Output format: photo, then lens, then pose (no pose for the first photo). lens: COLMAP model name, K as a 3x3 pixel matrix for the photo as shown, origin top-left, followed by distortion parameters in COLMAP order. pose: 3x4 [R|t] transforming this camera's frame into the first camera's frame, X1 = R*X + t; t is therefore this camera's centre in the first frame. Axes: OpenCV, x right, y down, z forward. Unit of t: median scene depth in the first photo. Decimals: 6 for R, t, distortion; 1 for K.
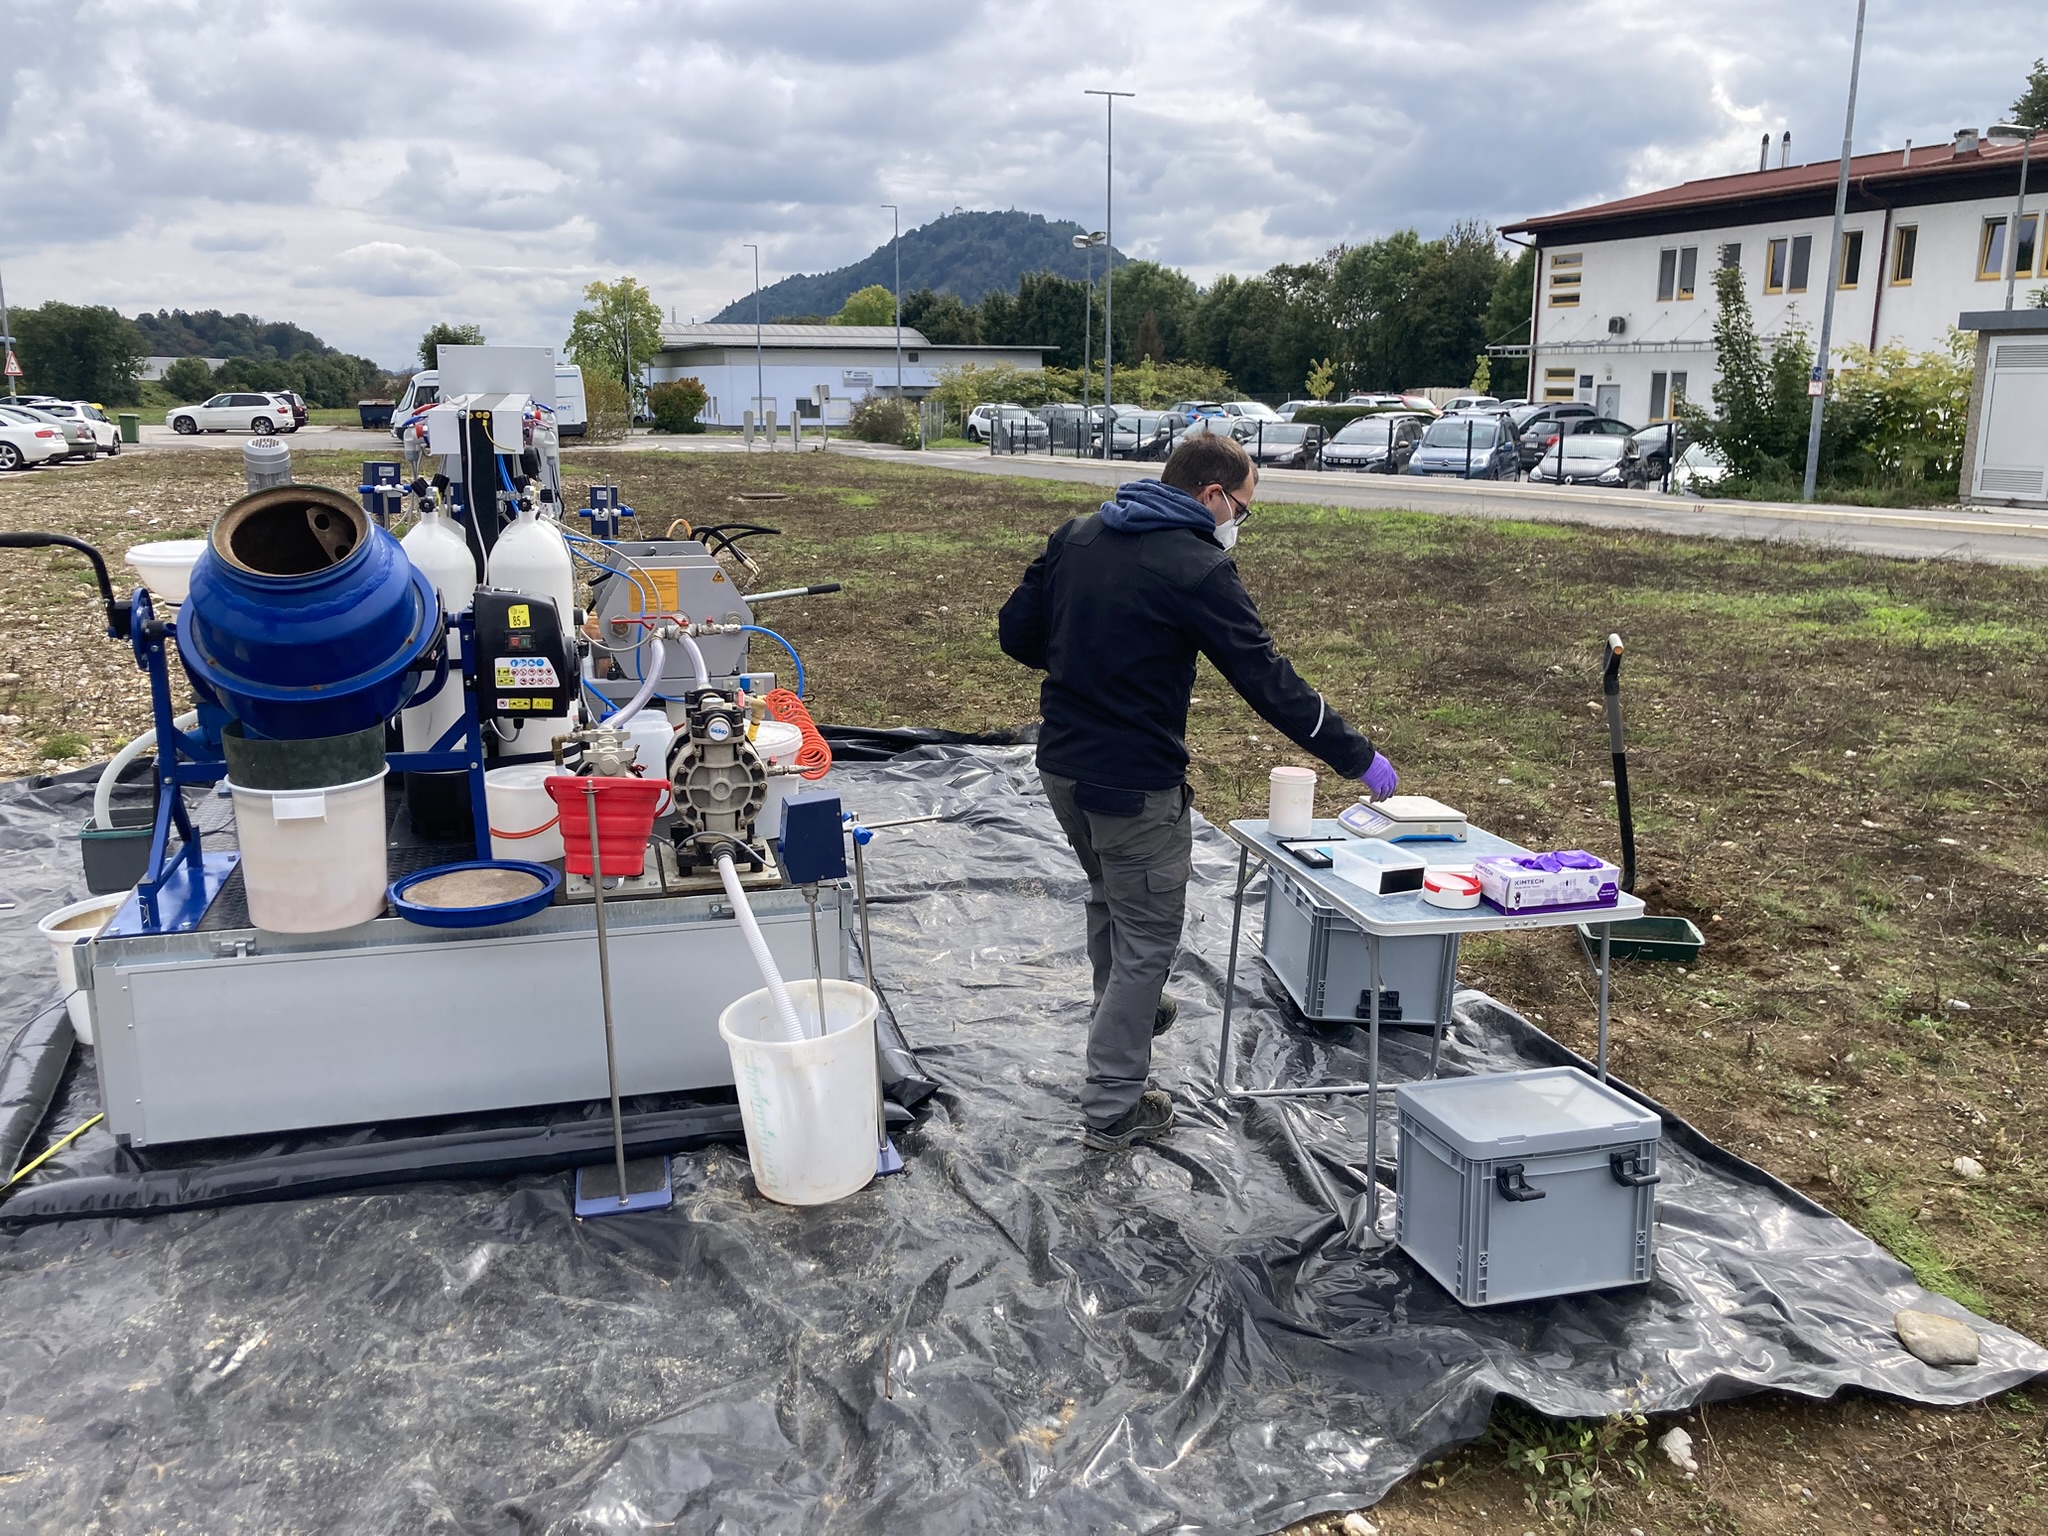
lens RADIAL K [[1686.1, 0, 1011.9], [0, 1686.1, 738.1], [0, 0, 1]] dist [0.037924, -0.039263]
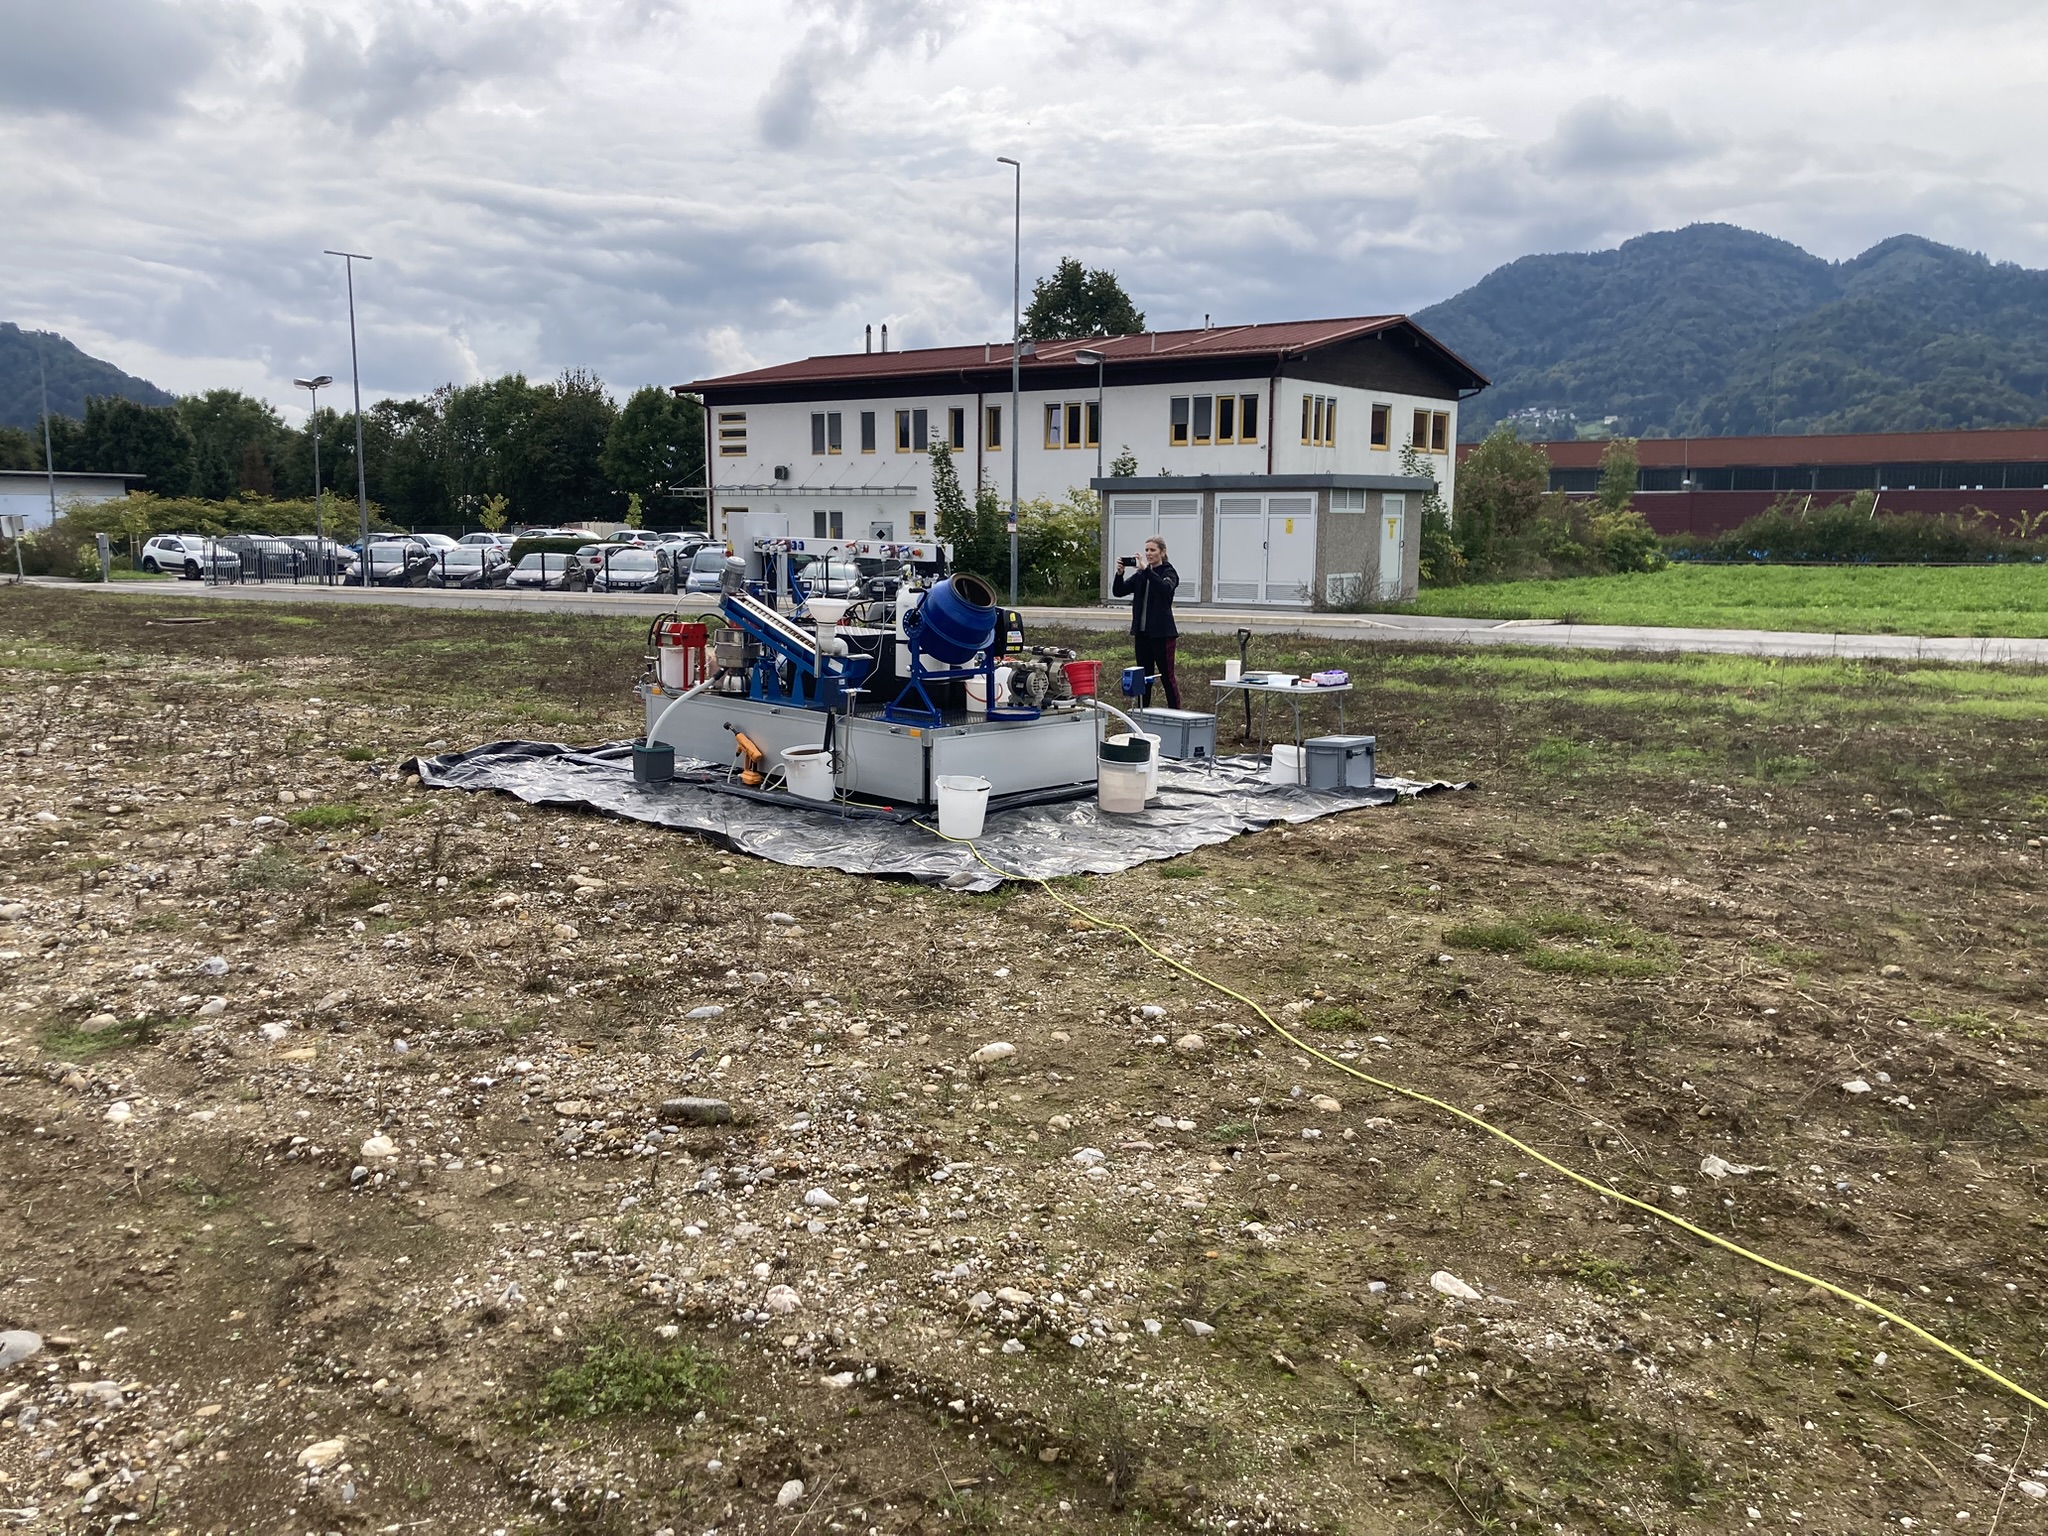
lens RADIAL K [[1686.1, 0, 1001.3], [0, 1686.1, 778.4], [0, 0, 1]] dist [0.037924, -0.039263]
pose [[0.858717, -0.075191, 0.506904, -0.141514], [0.101520, 0.994533, -0.024457, 0.021226], [-0.502294, 0.072462, 0.861656, -0.112294]]
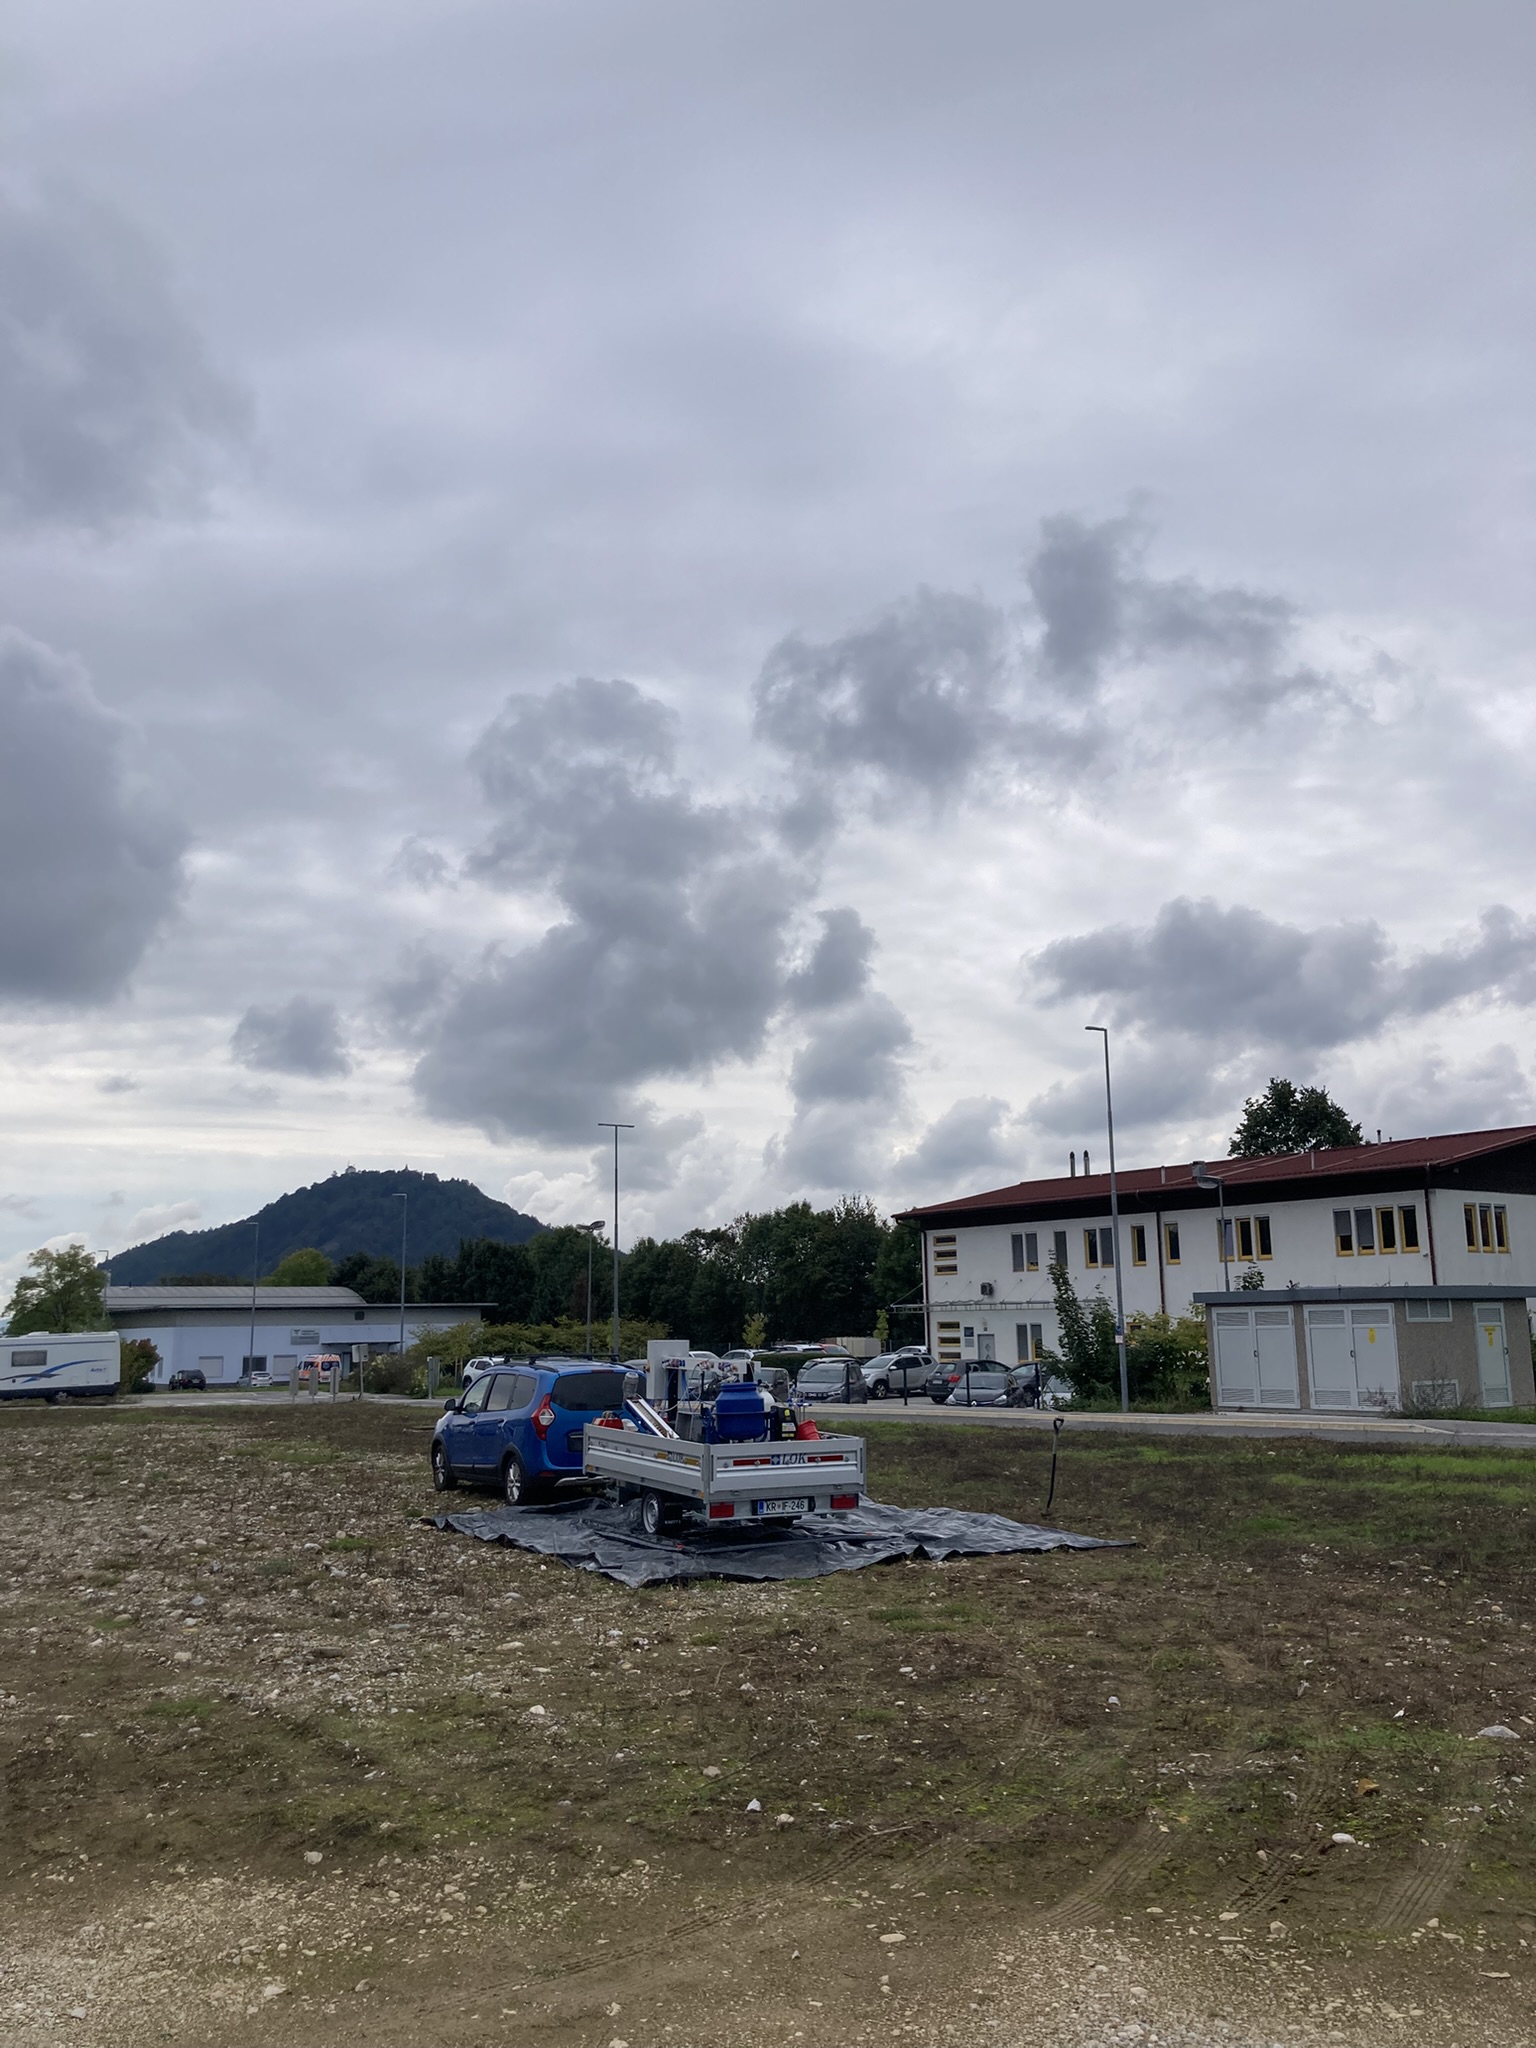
lens RADIAL K [[1686.1, 0, 774.4], [0, 1686.1, 978.4], [0, 0, 1]] dist [0.037924, -0.039263]
pose [[0.975987, 0.029305, 0.215848, -0.099898], [0.059858, 0.916680, -0.395114, 0.046783], [-0.209442, 0.398547, 0.892914, -0.247779]]
